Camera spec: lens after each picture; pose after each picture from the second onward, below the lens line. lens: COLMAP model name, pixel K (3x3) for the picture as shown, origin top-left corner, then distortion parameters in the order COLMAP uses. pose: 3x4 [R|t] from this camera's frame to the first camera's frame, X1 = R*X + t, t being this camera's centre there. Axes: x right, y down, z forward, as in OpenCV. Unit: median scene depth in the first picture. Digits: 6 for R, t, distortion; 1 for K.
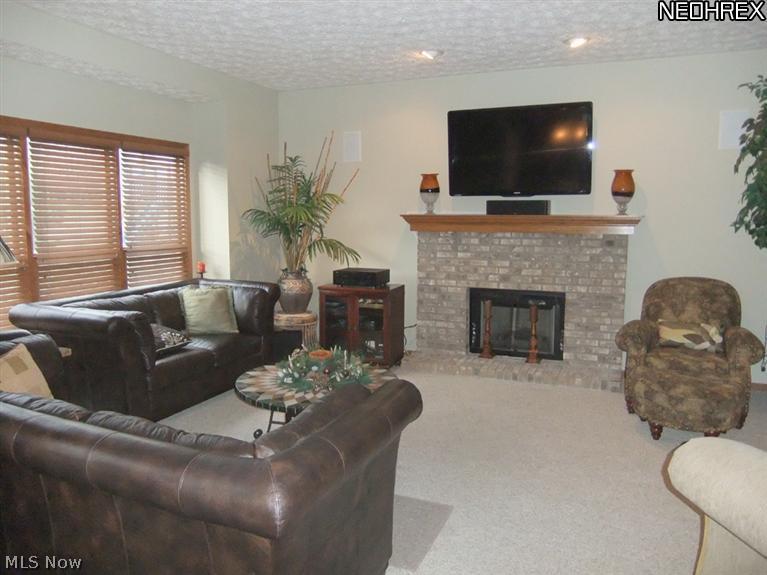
lens RADIAL K [[588.0, 0, 383.8], [0, 588.0, 282.0], [0, 0, 1]] dist [-0.065242, 0.001877]
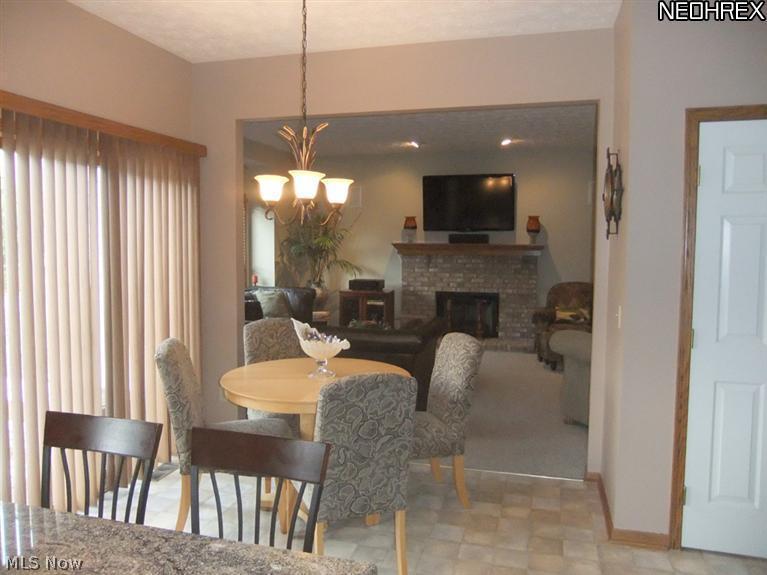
lens RADIAL K [[588.0, 0, 383.8], [0, 588.0, 282.0], [0, 0, 1]] dist [-0.065242, 0.001877]
pose [[0.991785, -0.003846, 0.127860, -0.189535], [0.009578, 0.998975, -0.044243, 0.052268], [-0.127558, 0.045104, 0.990805, -0.500275]]
